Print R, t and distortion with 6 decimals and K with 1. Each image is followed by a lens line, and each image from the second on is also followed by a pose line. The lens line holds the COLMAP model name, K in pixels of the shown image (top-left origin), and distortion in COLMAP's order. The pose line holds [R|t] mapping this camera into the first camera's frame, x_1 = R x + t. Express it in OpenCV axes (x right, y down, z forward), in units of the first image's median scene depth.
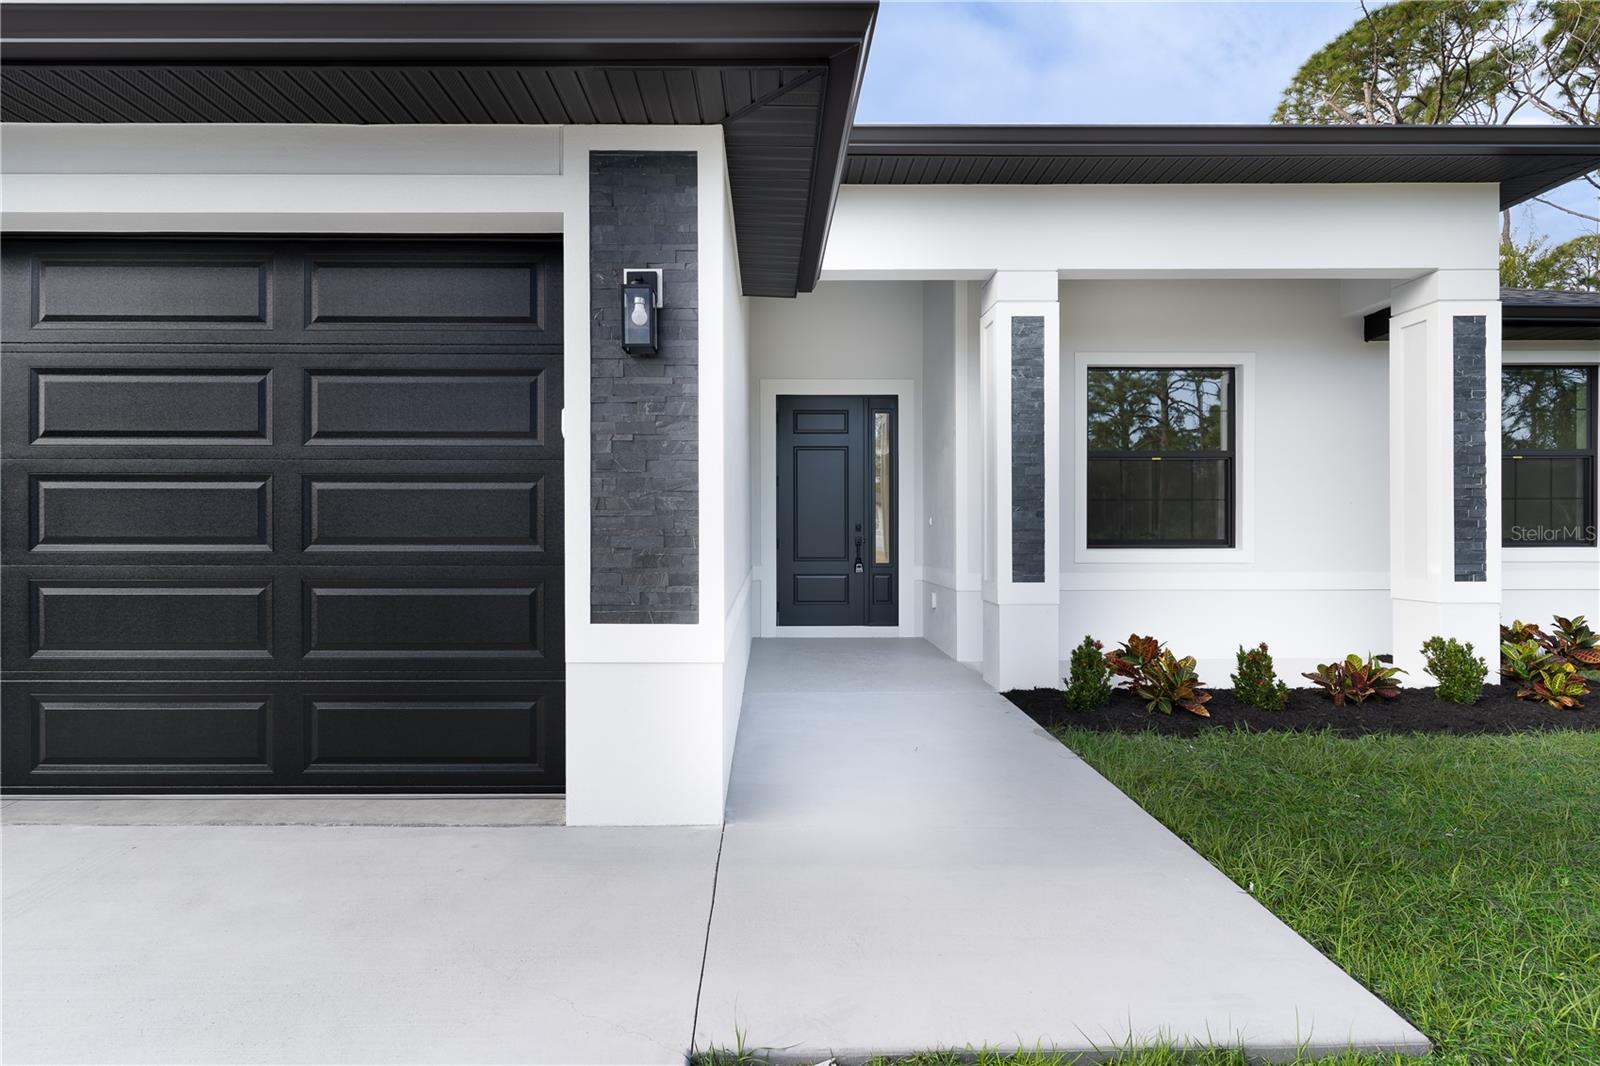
lens RADIAL K [[765.8, 0, 777.8], [0, 765.8, 531.1], [0, 0, 1]] dist [0.004156, 0.000426]
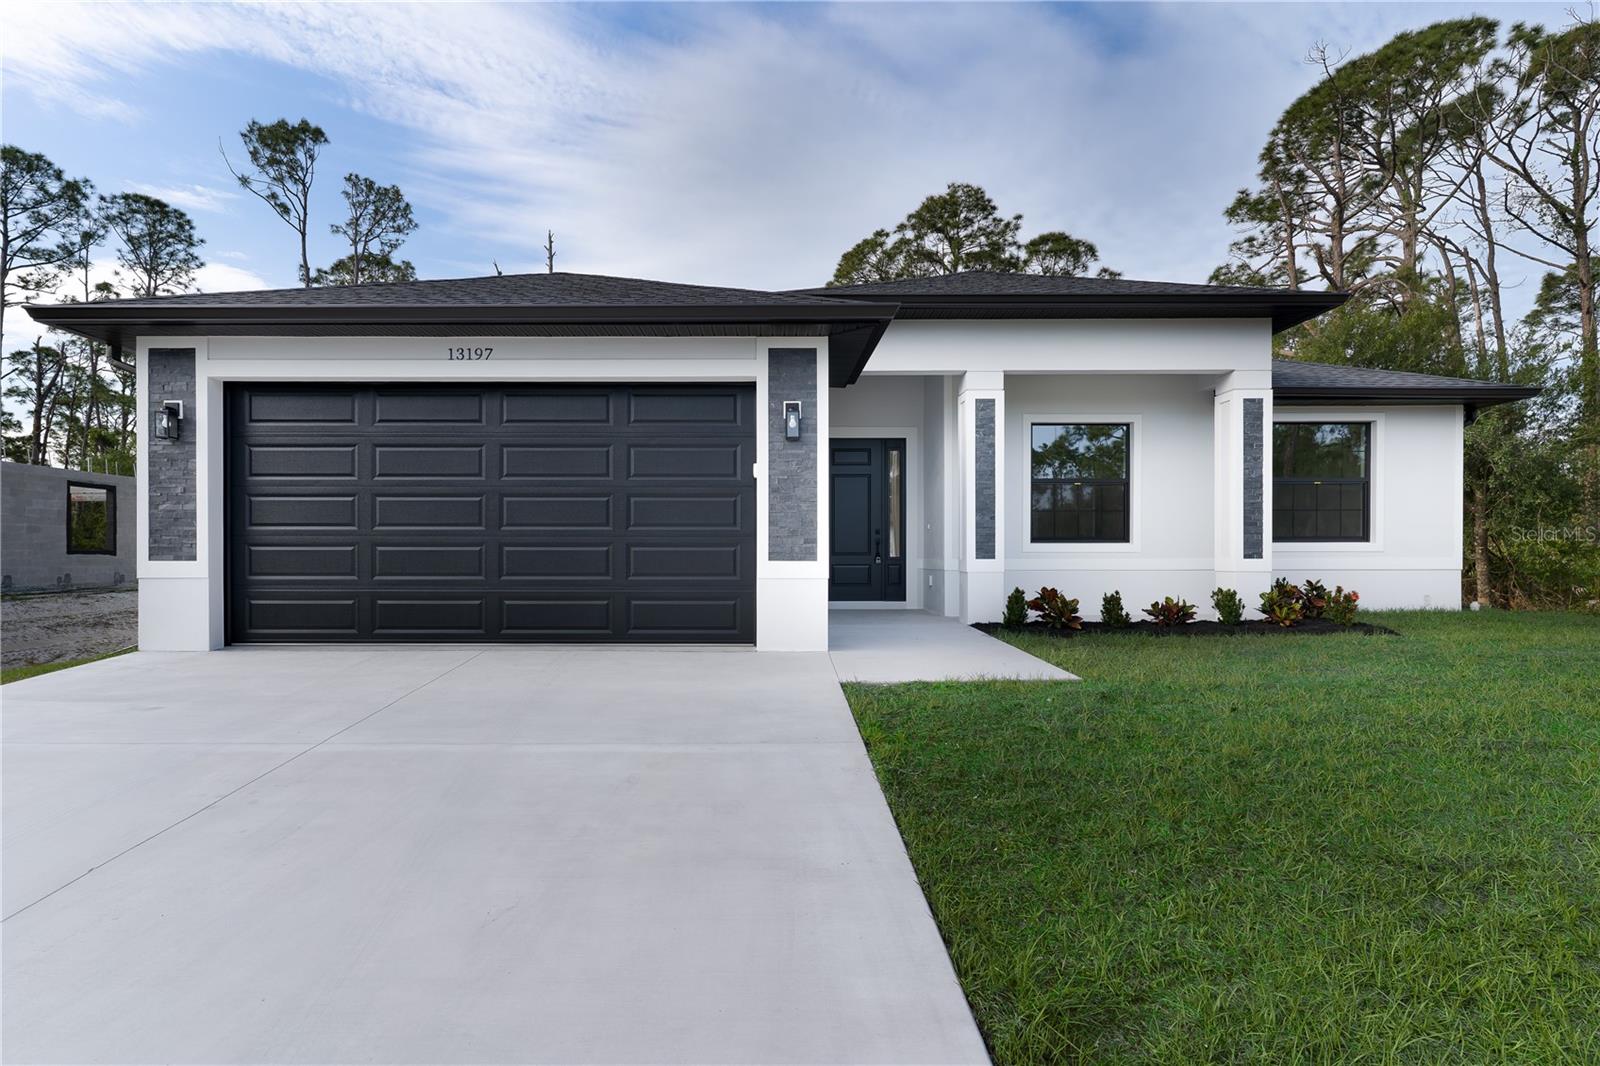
lens RADIAL K [[807.5, 0, 757.3], [0, 807.5, 557.5], [0, 0, 1]] dist [0.000051, -0.000086]
pose [[0.999722, 0.001808, -0.023526, -0.125784], [-0.001714, 0.999991, 0.003995, 0.057629], [0.023533, -0.003953, 0.999715, -0.761020]]
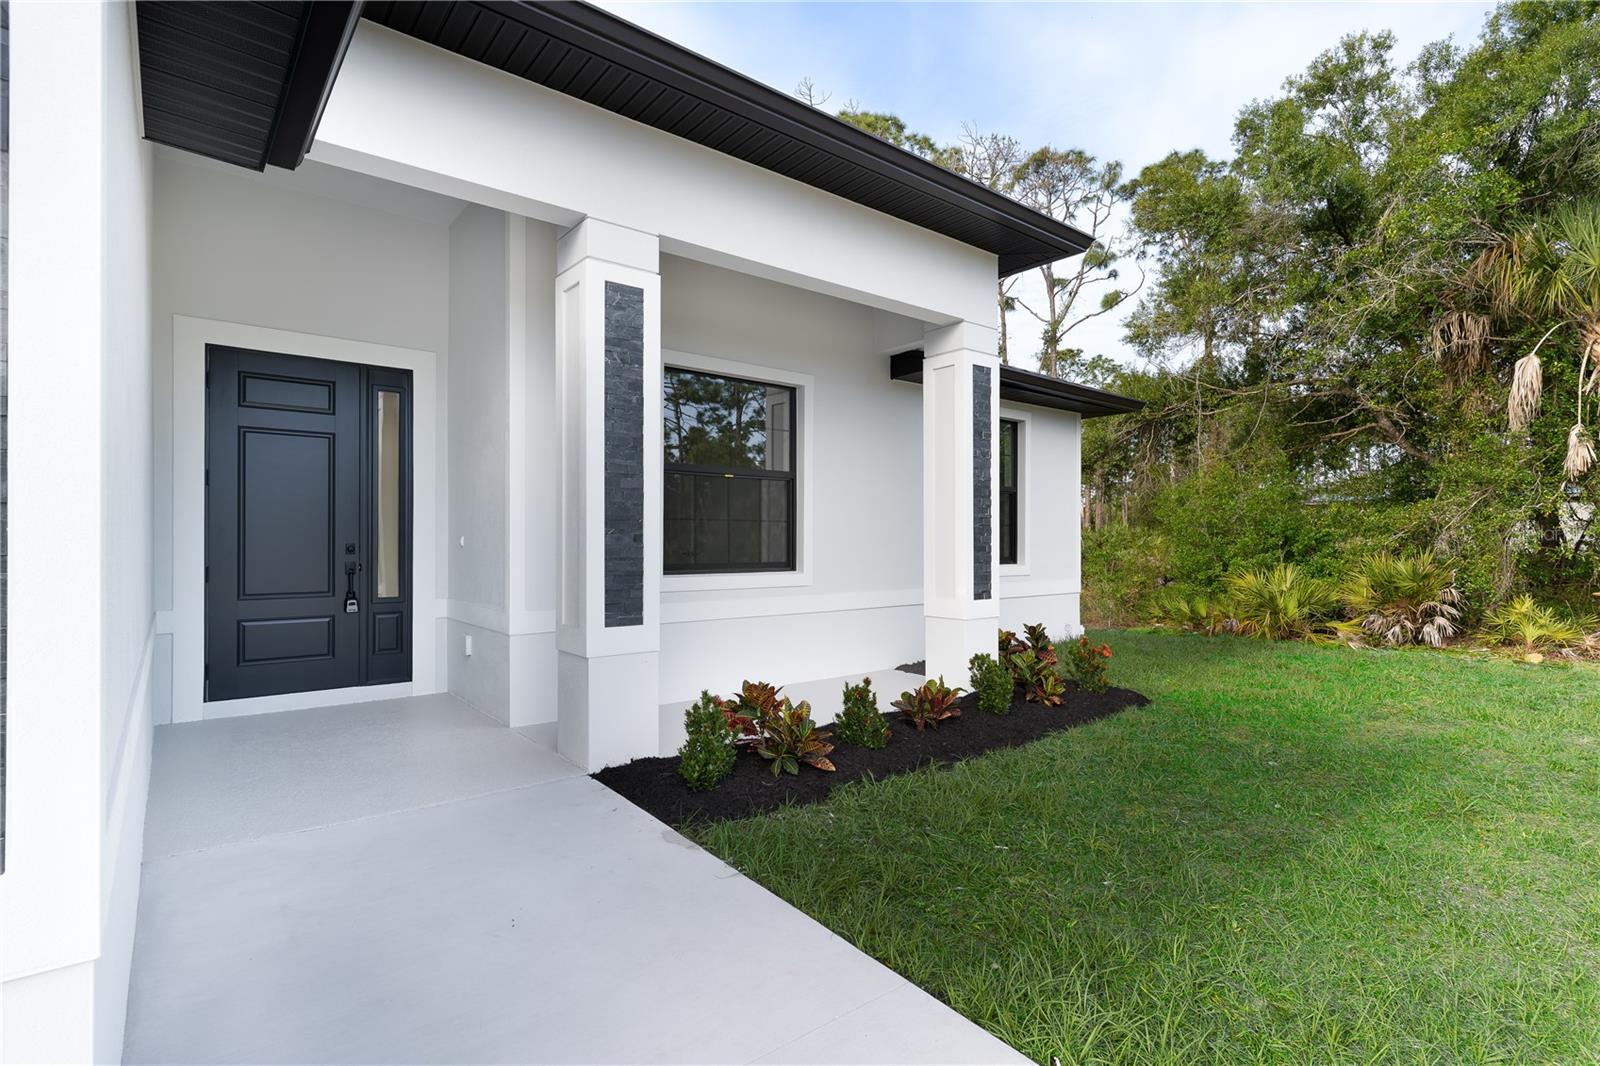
lens RADIAL K [[769.2, 0, 799.4], [0, 769.2, 540.4], [0, 0, 1]] dist [0.002154, 0.000784]
pose [[0.782456, 0.002724, 0.622699, -0.021418], [-0.002854, 0.999996, -0.000789, -0.020083], [-0.622699, -0.001160, 0.782461, 0.276379]]
